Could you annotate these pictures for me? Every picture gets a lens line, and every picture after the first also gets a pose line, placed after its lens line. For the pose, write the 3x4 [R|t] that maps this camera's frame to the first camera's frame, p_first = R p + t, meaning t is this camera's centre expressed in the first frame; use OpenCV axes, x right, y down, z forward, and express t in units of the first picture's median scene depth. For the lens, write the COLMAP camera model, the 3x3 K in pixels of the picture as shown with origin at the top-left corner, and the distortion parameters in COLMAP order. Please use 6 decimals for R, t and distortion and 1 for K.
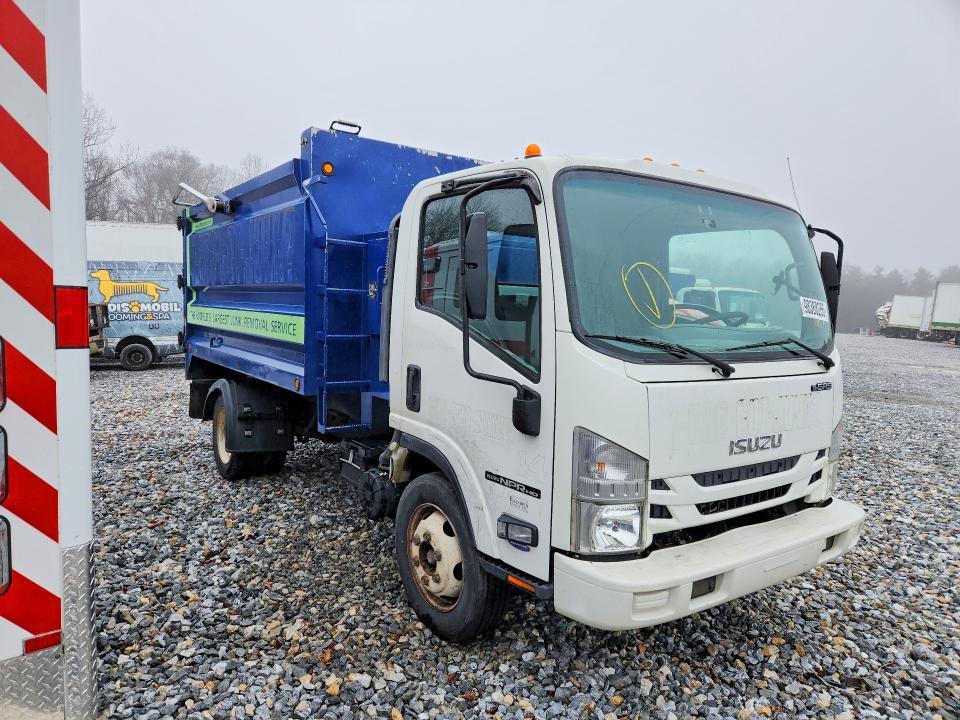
lens RADIAL K [[733.3, 0, 489.1], [0, 733.3, 356.4], [0, 0, 1]] dist [0.024852, 0.004062]
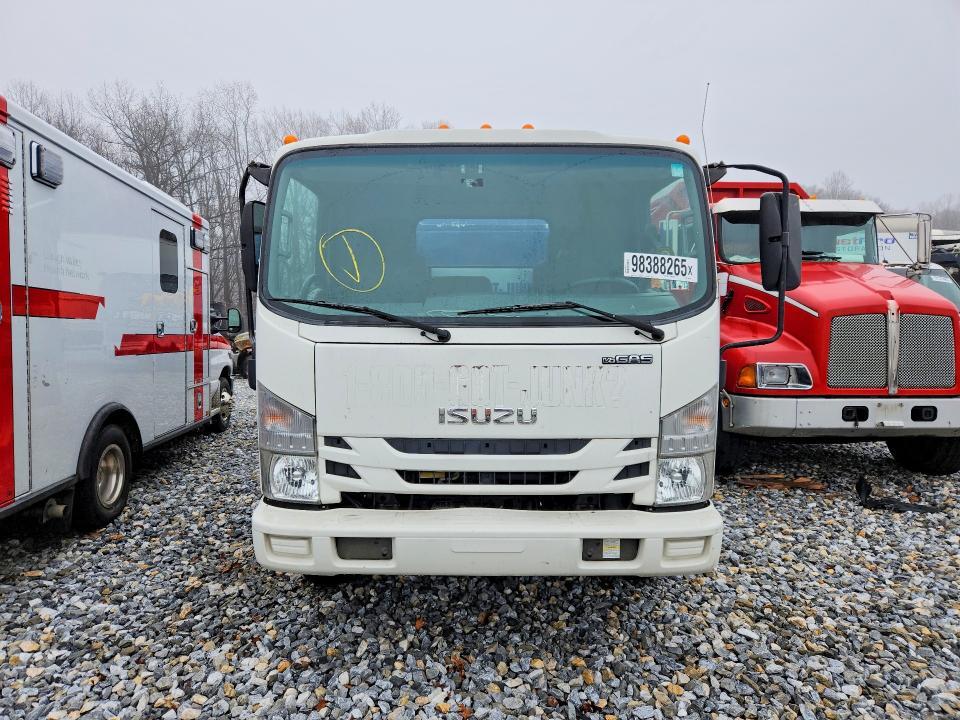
lens RADIAL K [[704.7, 0, 479.9], [0, 704.7, 361.7], [0, 0, 1]] dist [0.094974, -0.001090]
pose [[0.775345, 0.001677, -0.631536, 0.934768], [-0.020733, 0.999525, -0.022800, 0.073802], [0.631197, 0.030772, 0.775012, 0.325764]]
